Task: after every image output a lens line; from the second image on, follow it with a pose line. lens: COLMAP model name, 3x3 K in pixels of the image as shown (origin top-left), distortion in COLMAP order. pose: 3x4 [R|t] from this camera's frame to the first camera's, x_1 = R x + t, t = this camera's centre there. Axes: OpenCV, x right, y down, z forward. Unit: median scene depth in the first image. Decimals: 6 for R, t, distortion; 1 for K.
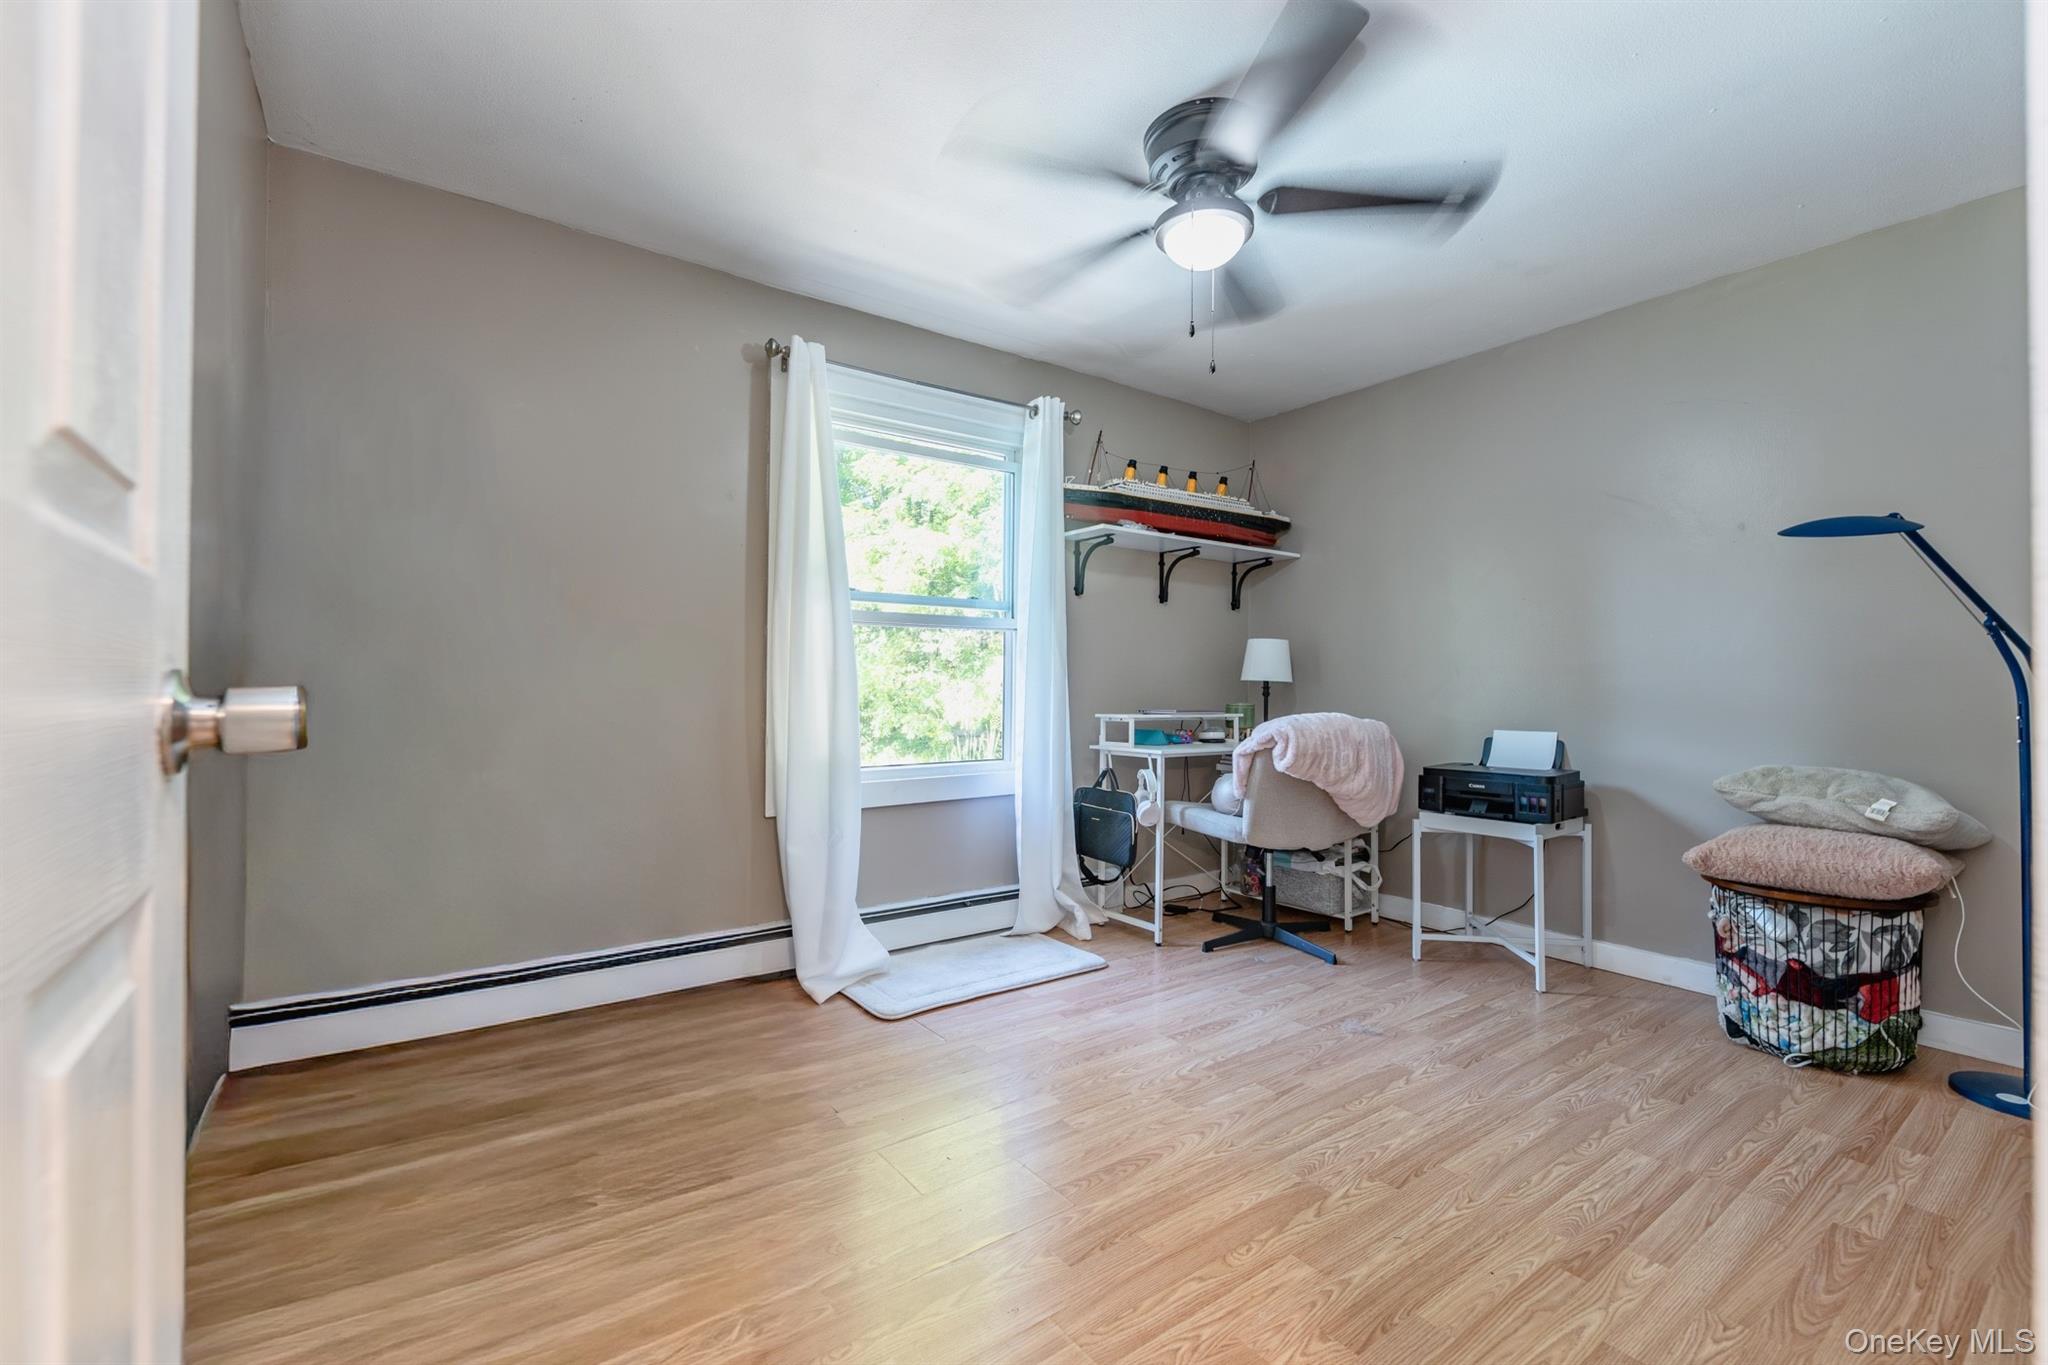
lens RADIAL K [[852.4, 0, 1010.3], [0, 852.4, 690.8], [0, 0, 1]] dist [0.001169, -0.000797]
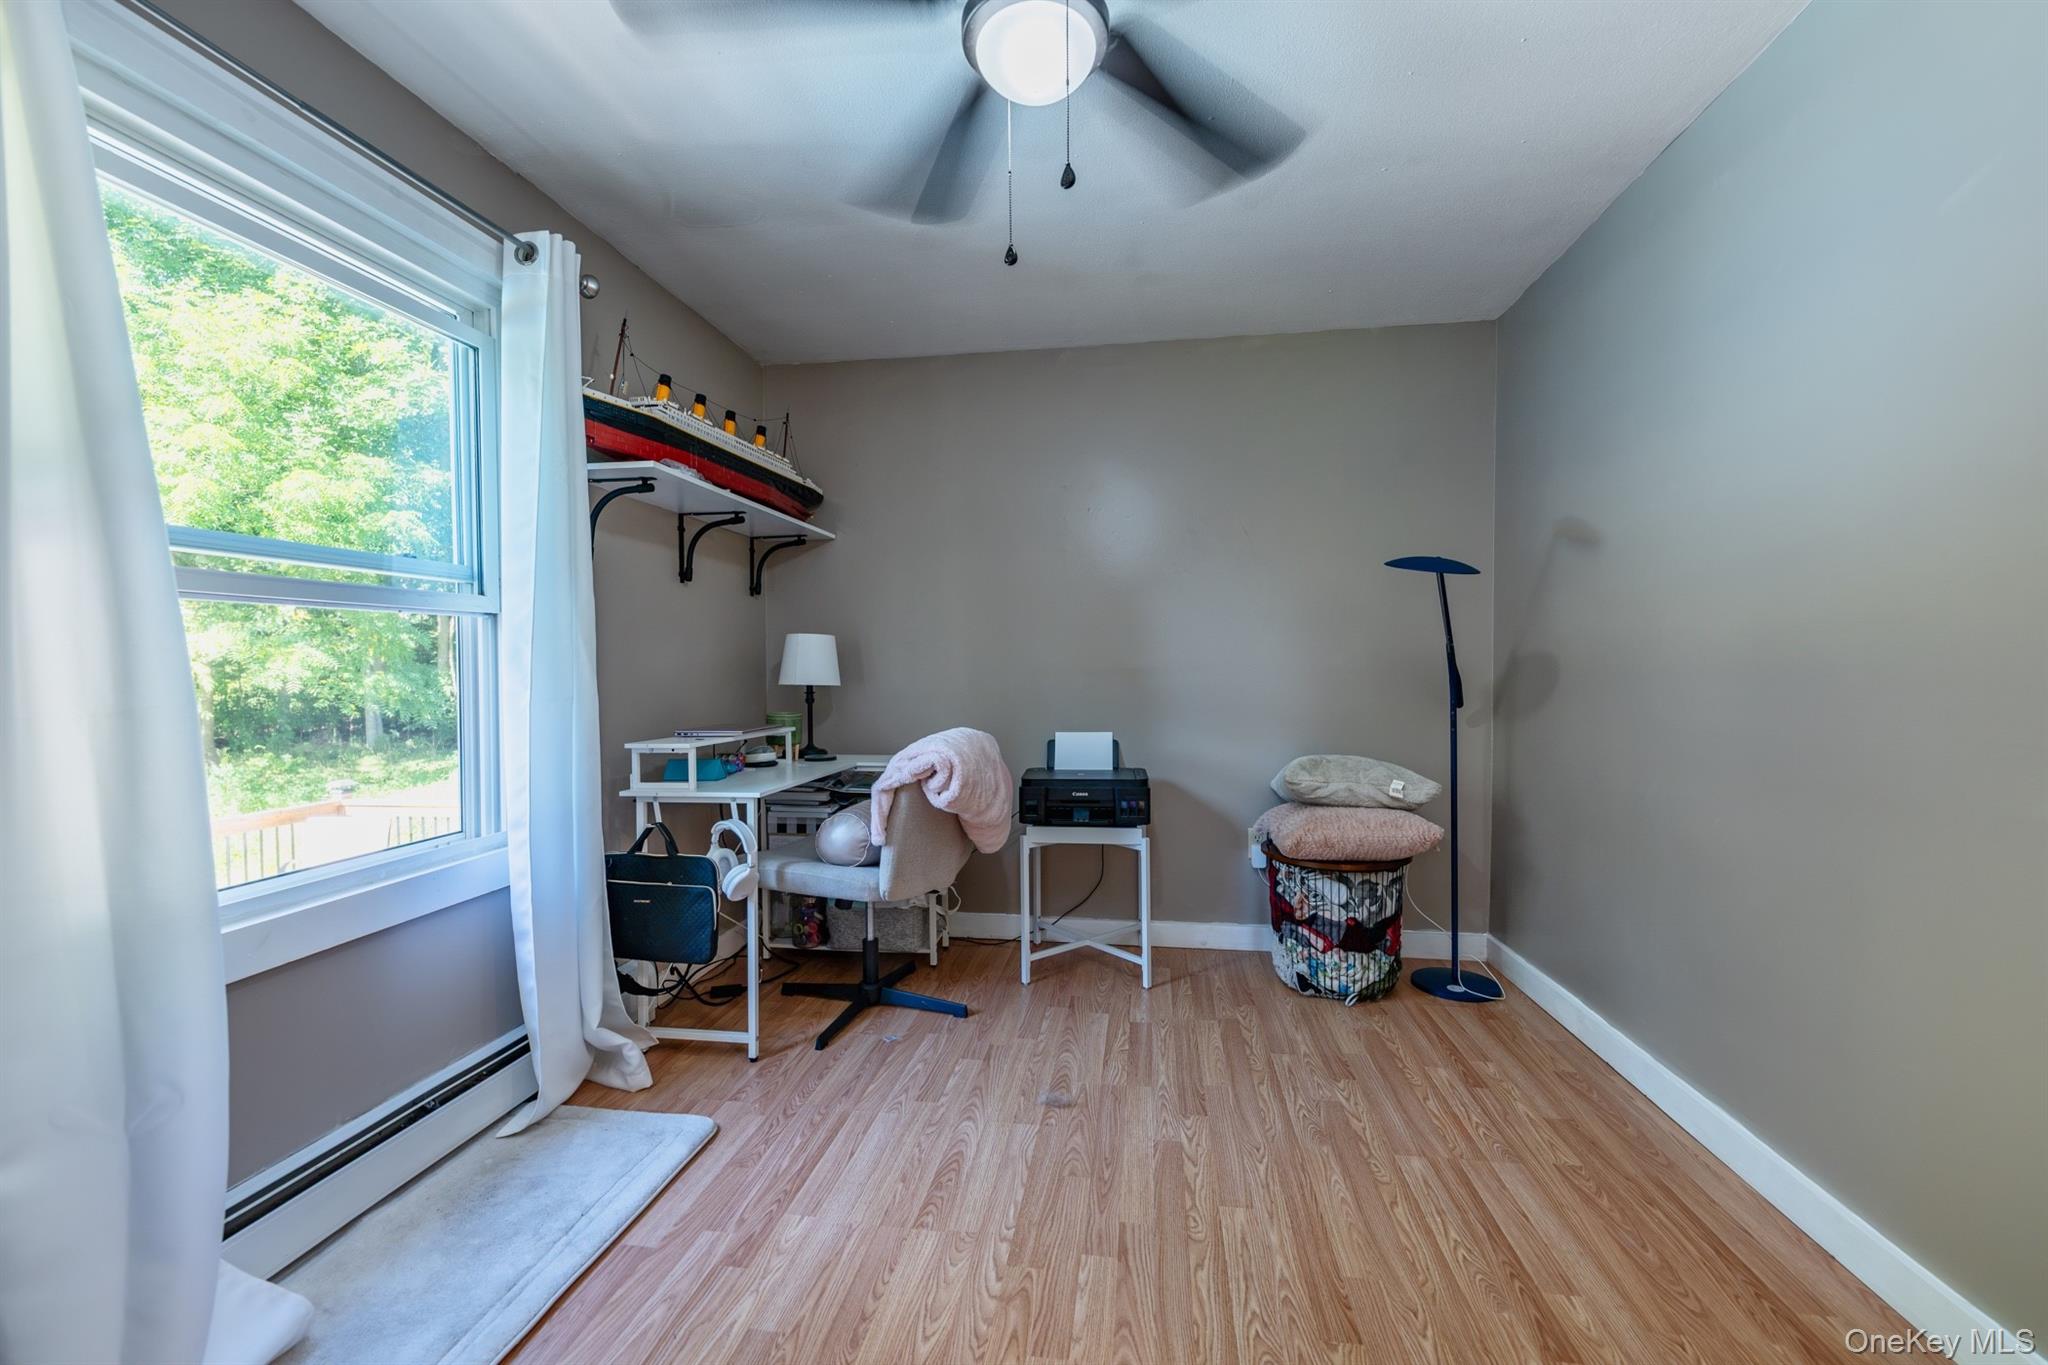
lens RADIAL K [[827.8, 0, 1026.8], [0, 827.8, 692.5], [0, 0, 1]] dist [-0.000136, -0.000347]
pose [[0.698144, -0.031940, 0.715244, -0.193012], [0.013174, 0.999408, 0.031771, -0.040092], [-0.715836, -0.012758, 0.698152, 0.425961]]
